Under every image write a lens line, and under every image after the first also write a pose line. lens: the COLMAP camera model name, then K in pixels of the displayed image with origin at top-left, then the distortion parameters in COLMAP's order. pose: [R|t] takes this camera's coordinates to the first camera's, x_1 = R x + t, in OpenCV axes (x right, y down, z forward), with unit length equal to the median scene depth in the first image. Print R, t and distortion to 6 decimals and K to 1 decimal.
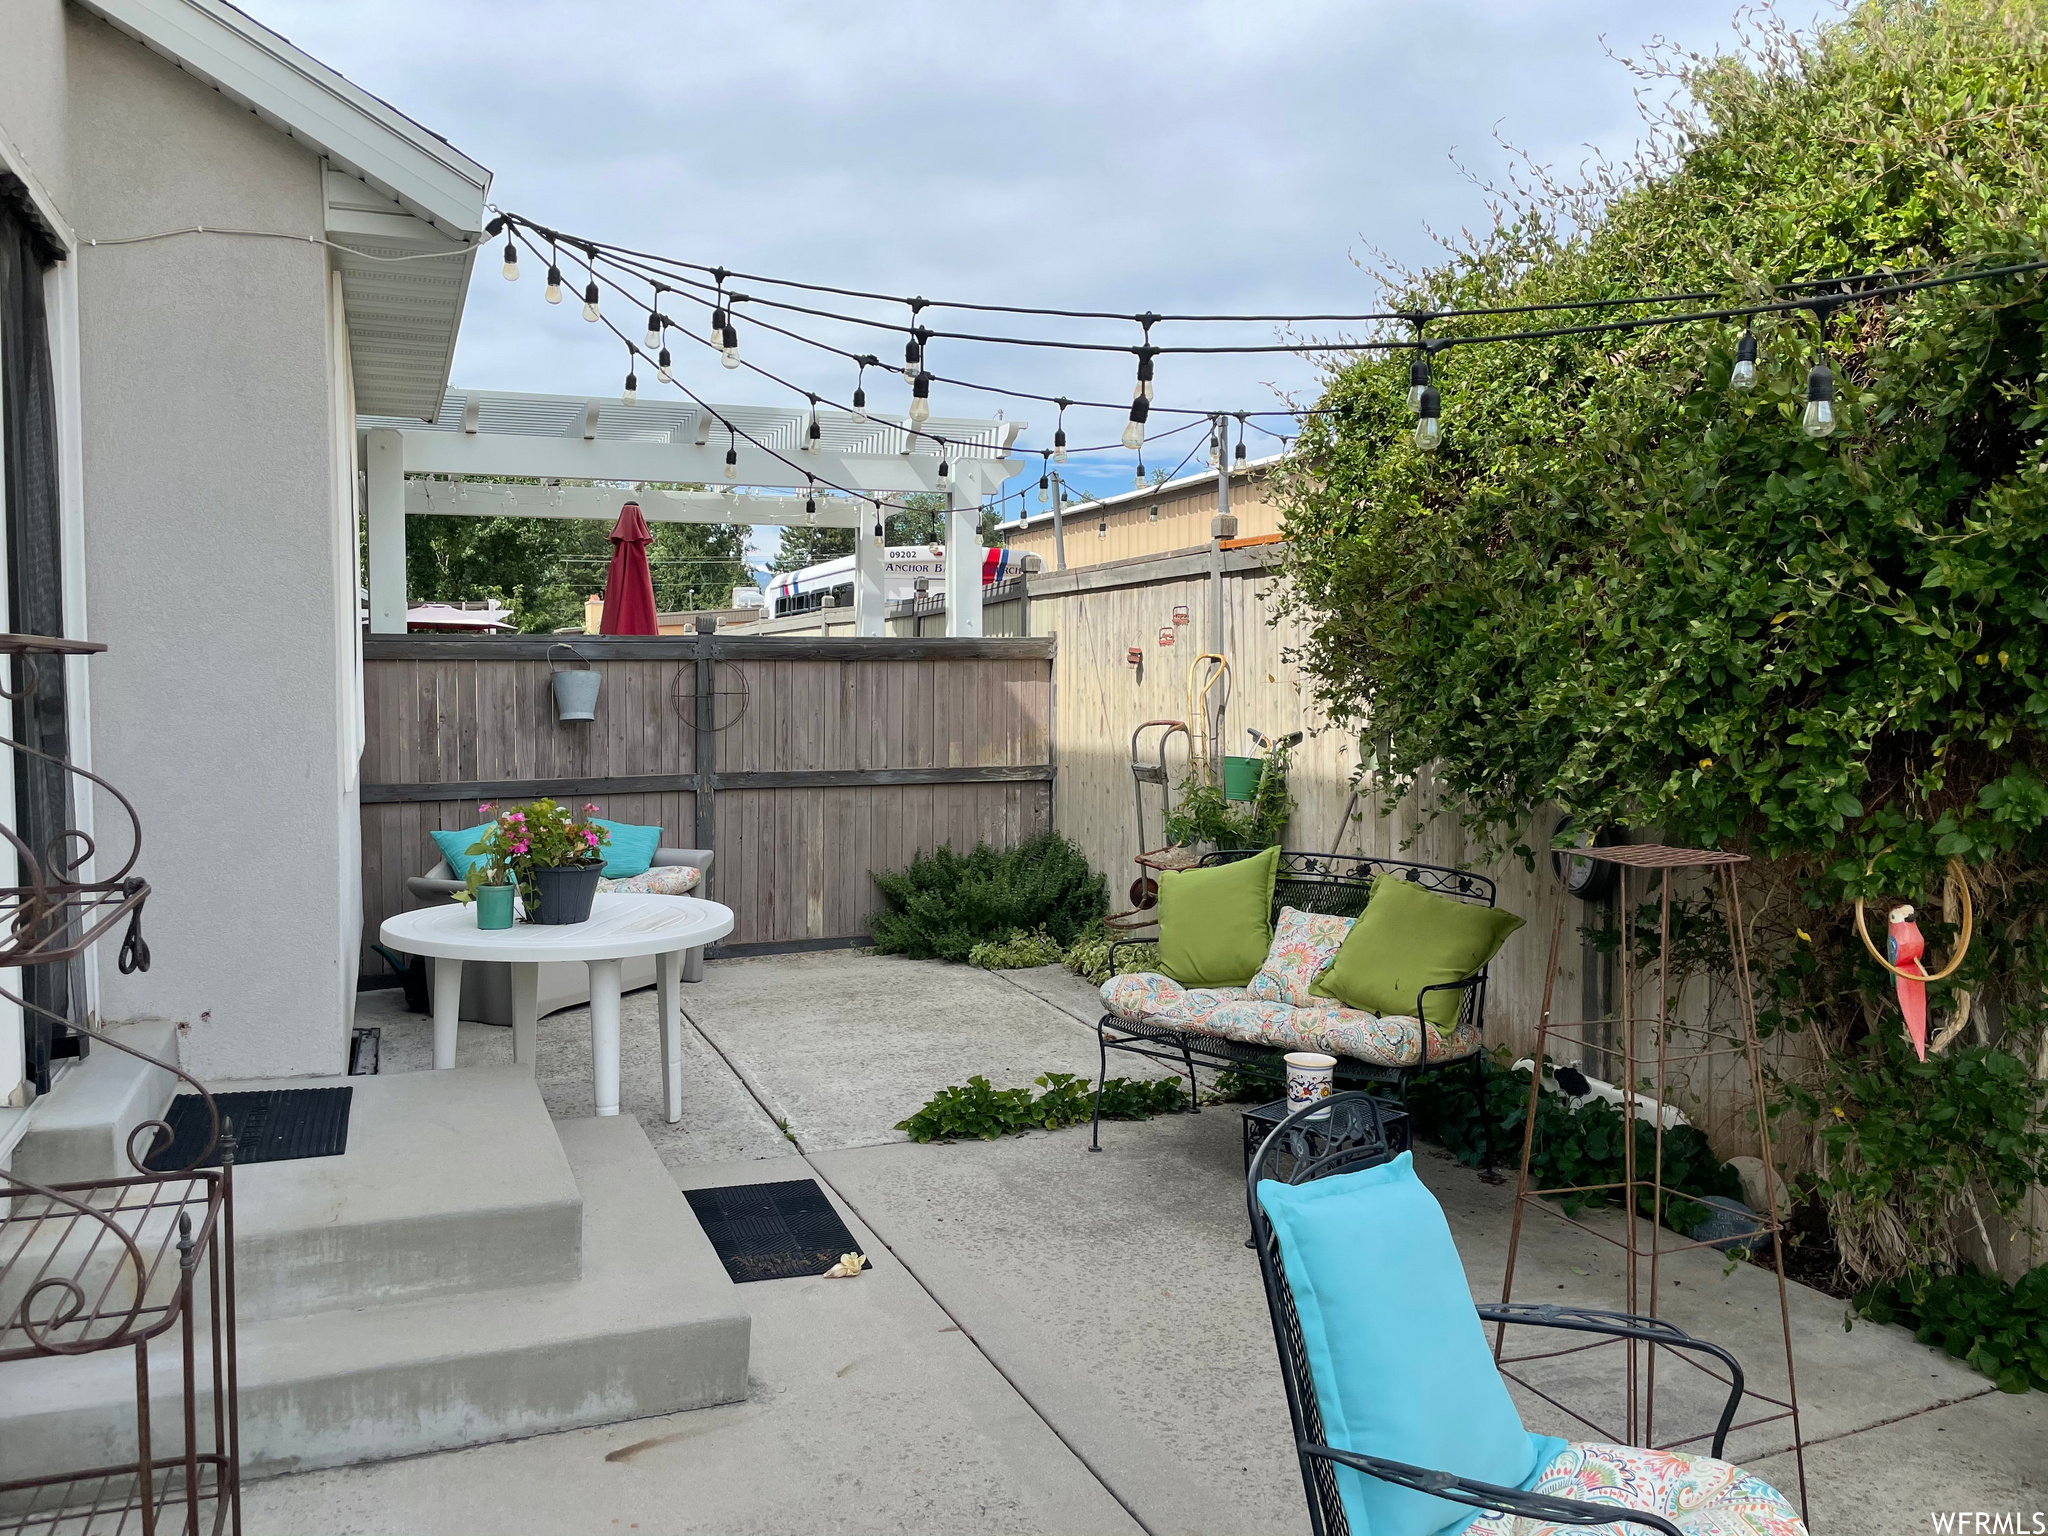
lens RADIAL K [[1548.2, 0, 1020.2], [0, 1548.2, 768.3], [0, 0, 1]] dist [0.011960, -0.005052]
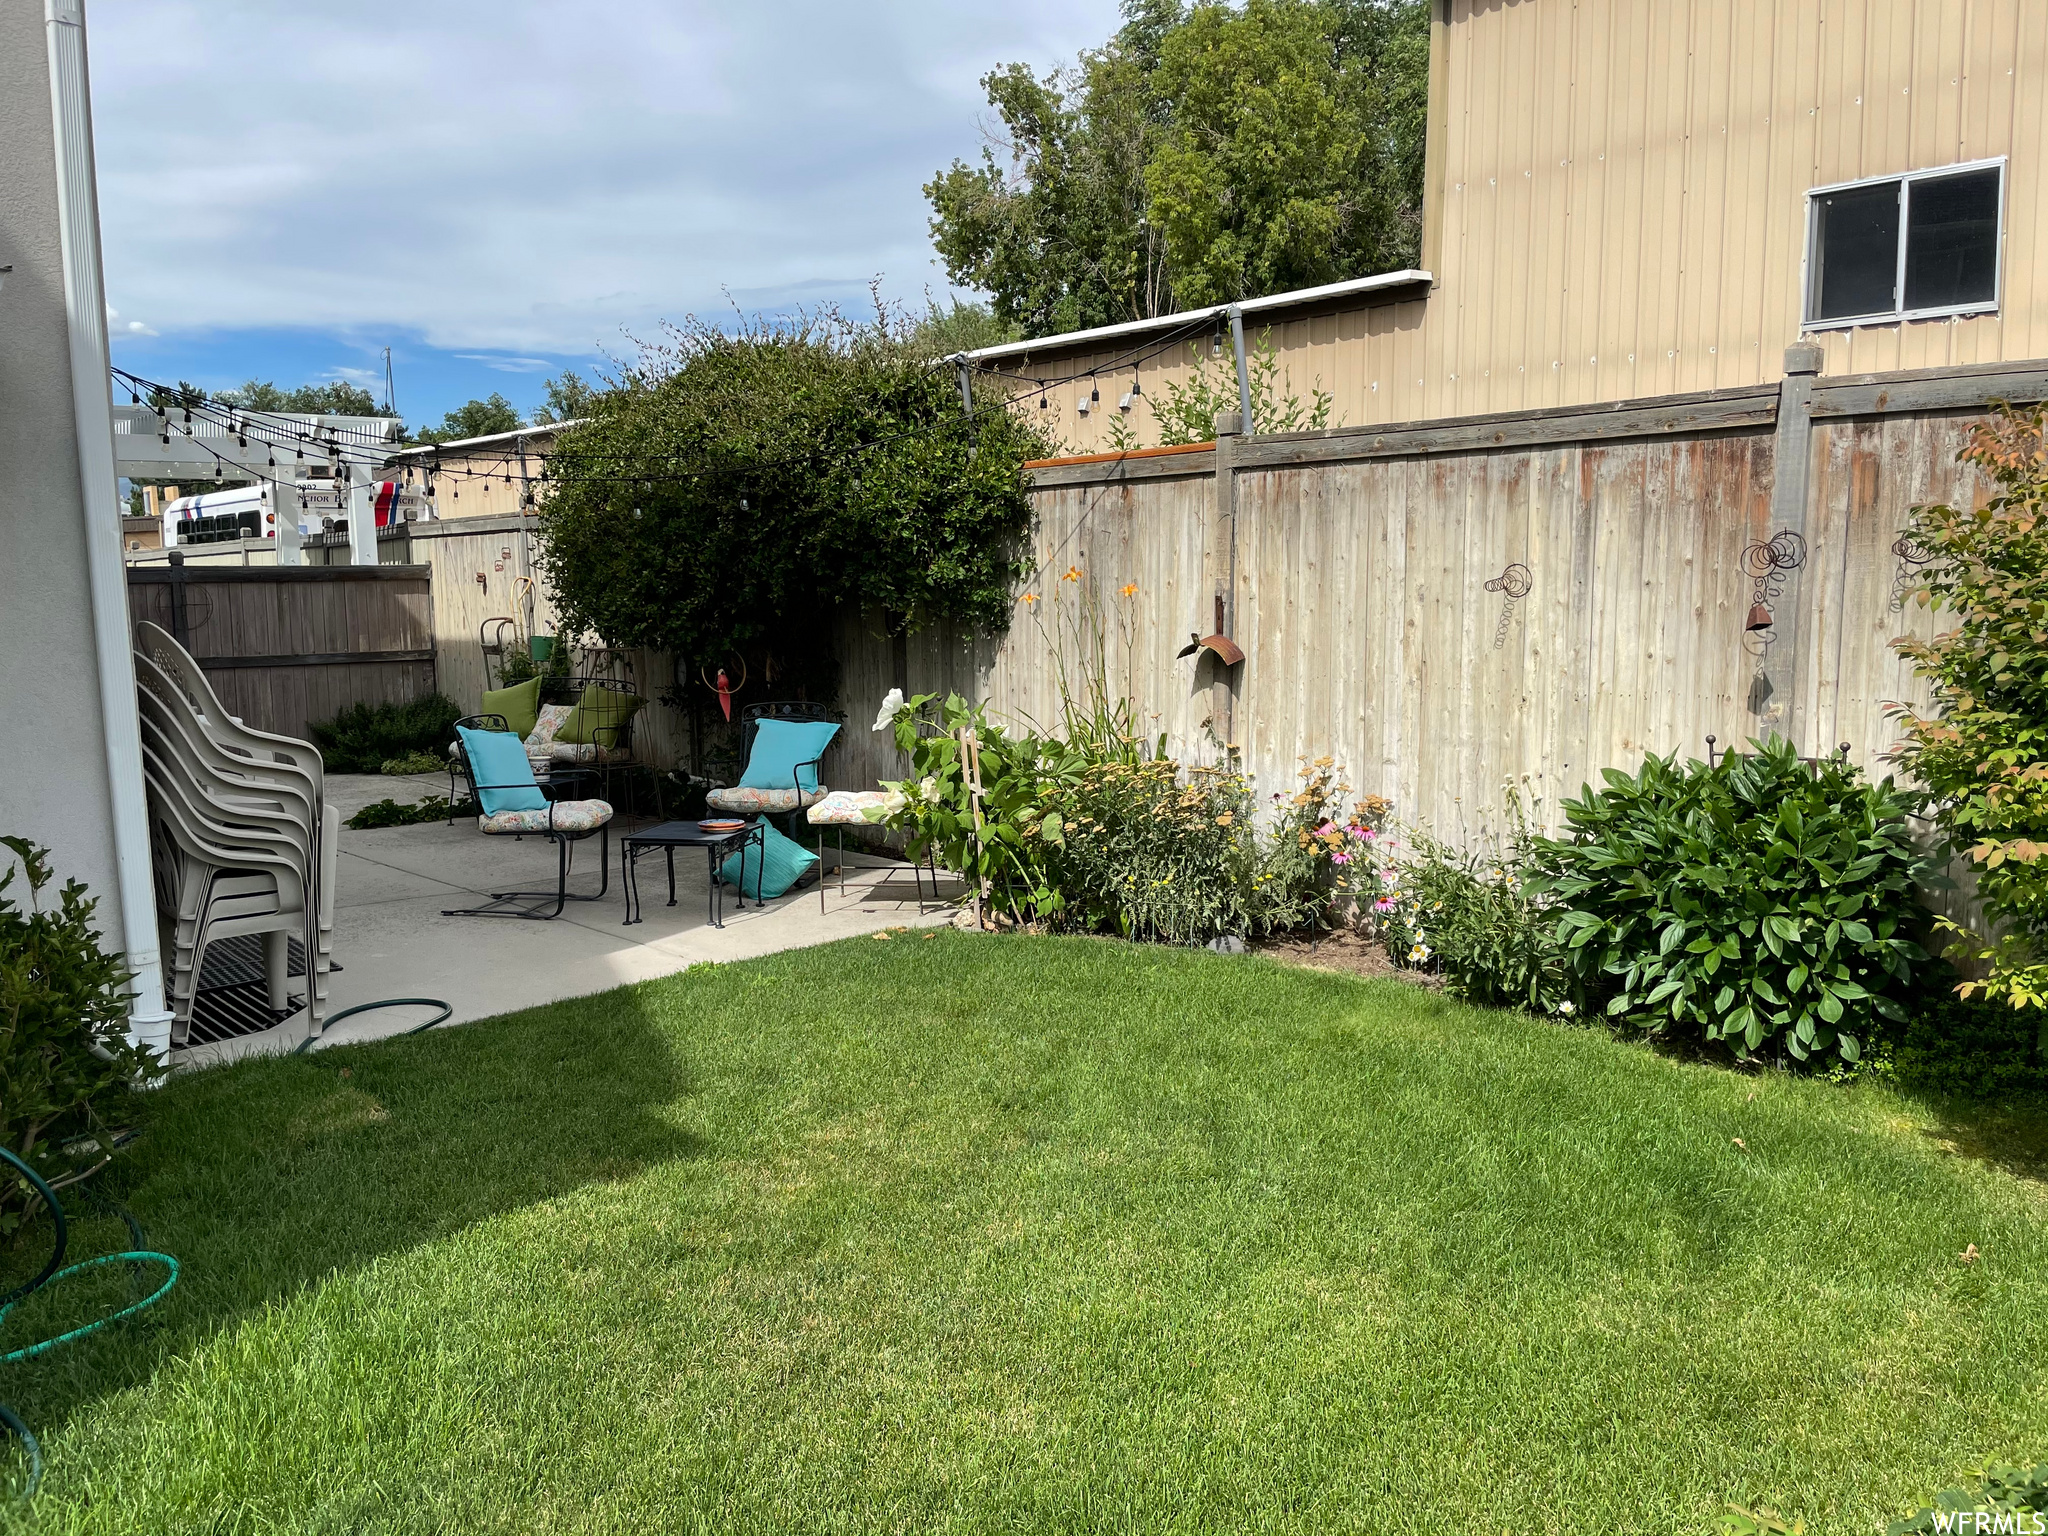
lens RADIAL K [[1548.2, 0, 1030.7], [0, 1548.2, 776.7], [0, 0, 1]] dist [0.011960, -0.005052]
pose [[0.934136, -0.054694, 0.352701, 0.028035], [0.031970, 0.997039, 0.069940, 0.039765], [-0.355482, -0.054057, 0.933119, -0.726151]]
